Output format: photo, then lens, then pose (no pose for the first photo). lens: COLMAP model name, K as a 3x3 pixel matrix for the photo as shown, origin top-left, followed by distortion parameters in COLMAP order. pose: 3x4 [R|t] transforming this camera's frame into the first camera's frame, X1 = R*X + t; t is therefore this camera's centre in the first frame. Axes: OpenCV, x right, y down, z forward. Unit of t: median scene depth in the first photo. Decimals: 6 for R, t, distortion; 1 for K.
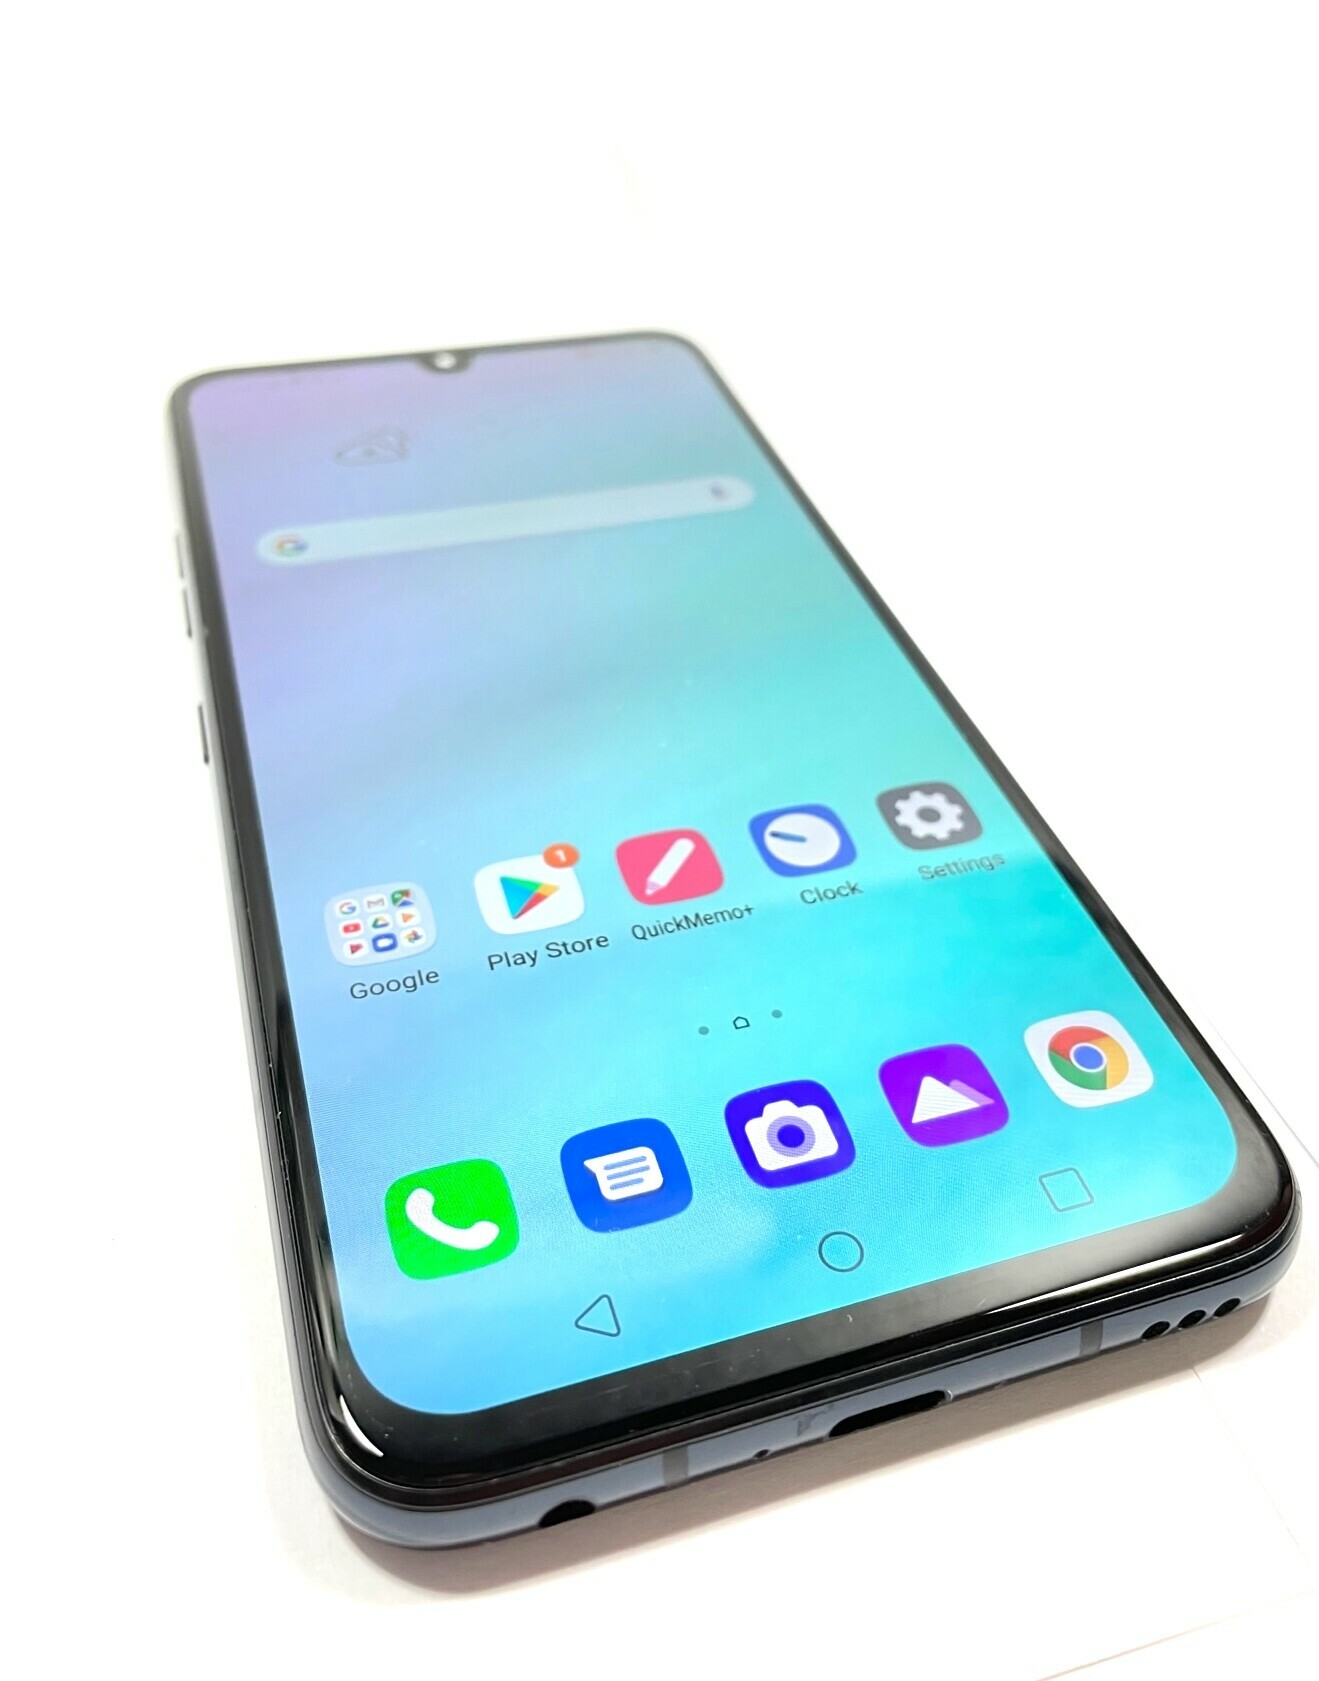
lens RADIAL K [[1344.1, 0, 750.5], [0, 1344.1, 837.7], [0, 0, 1]] dist [0.004491, -0.001071]
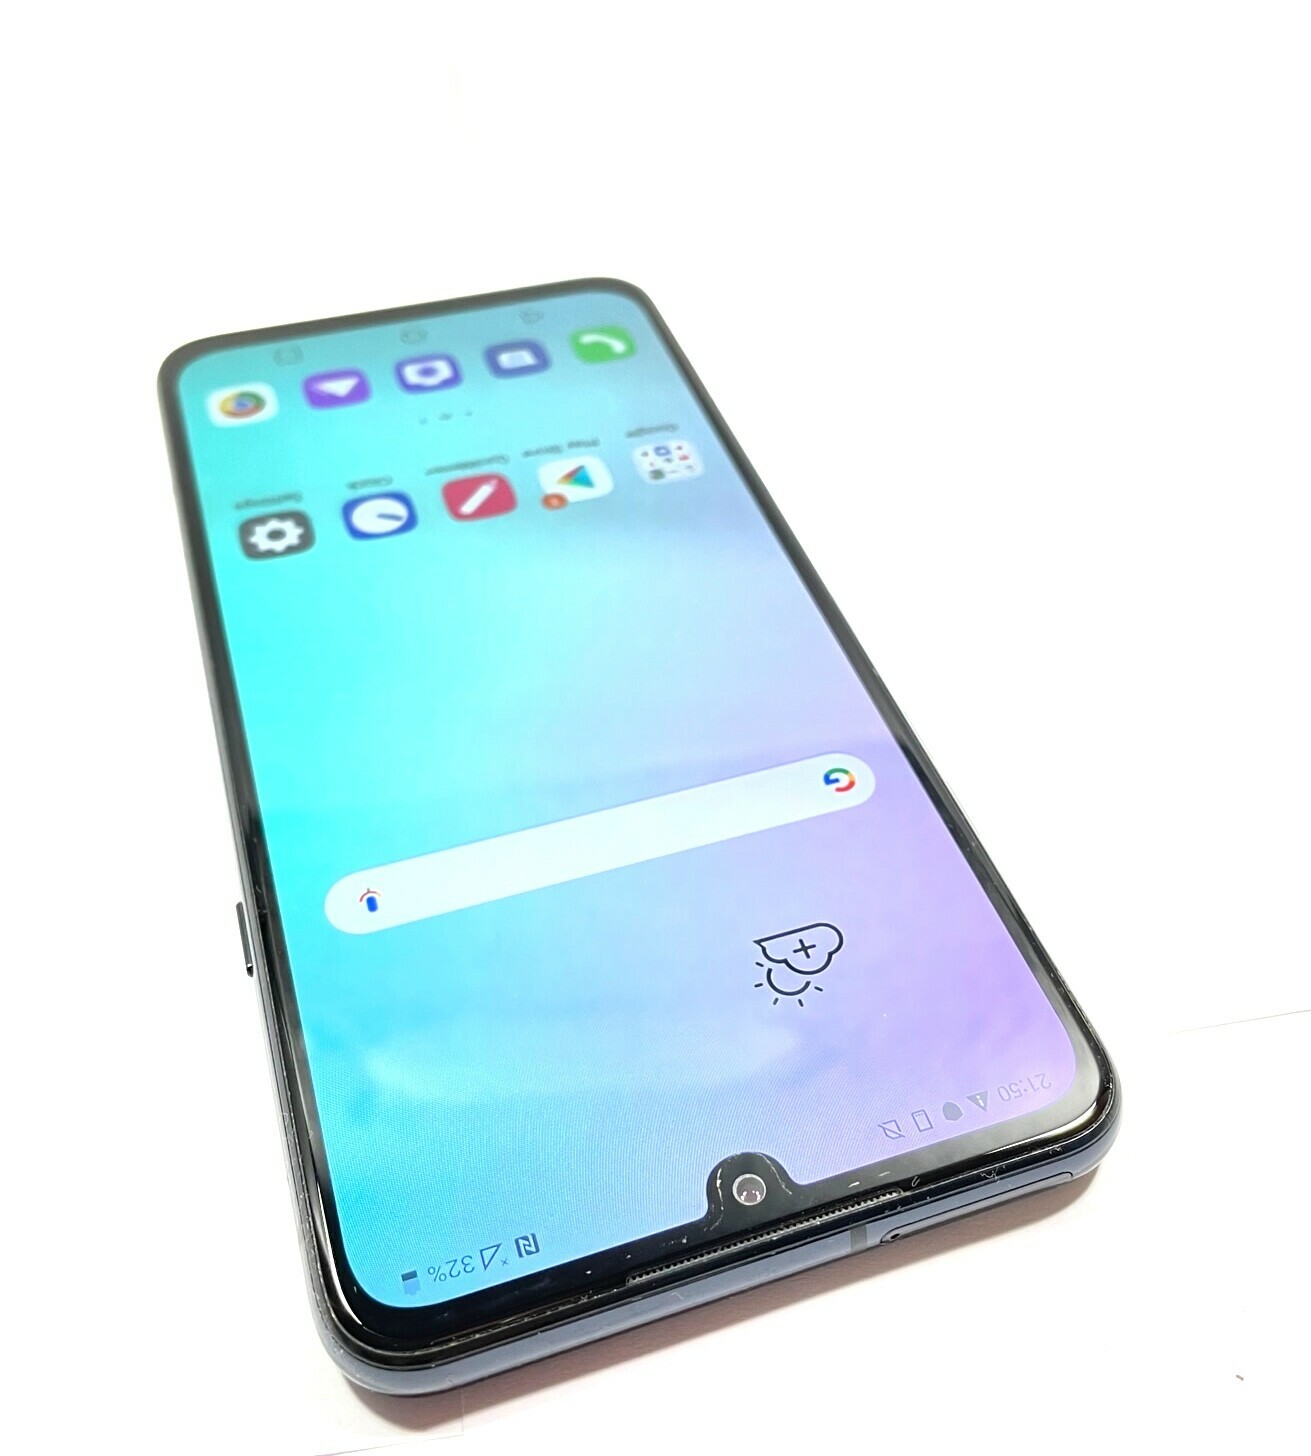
lens RADIAL K [[1497.4, 0, 655.5], [0, 1497.4, 728.0], [0, 0, 1]] dist [0.005778, -0.005610]
pose [[-0.995923, -0.083015, -0.035291, -0.225431], [-0.030476, -0.058561, 0.997819, -1.690728], [-0.084900, 0.994826, 0.055793, 1.211942]]
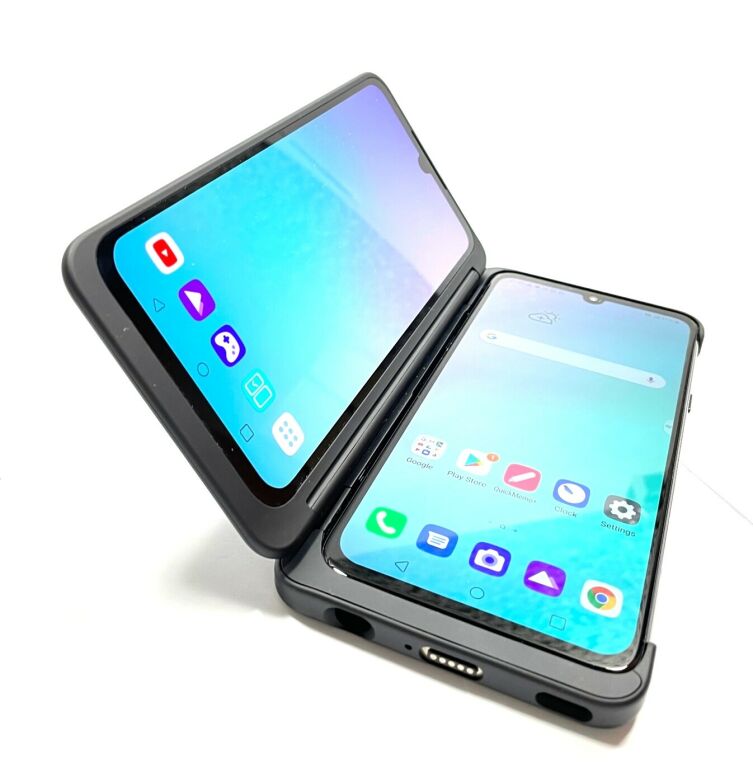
lens RADIAL K [[773.2, 0, 376.5], [0, 773.2, 384.0], [0, 0, 1]] dist [-0.157038, 0.007544]
pose [[0.723438, 0.376495, -0.578696, 0.610284], [-0.479379, 0.877141, -0.028620, 0.044734], [0.496822, 0.298119, 0.815041, -0.550829]]
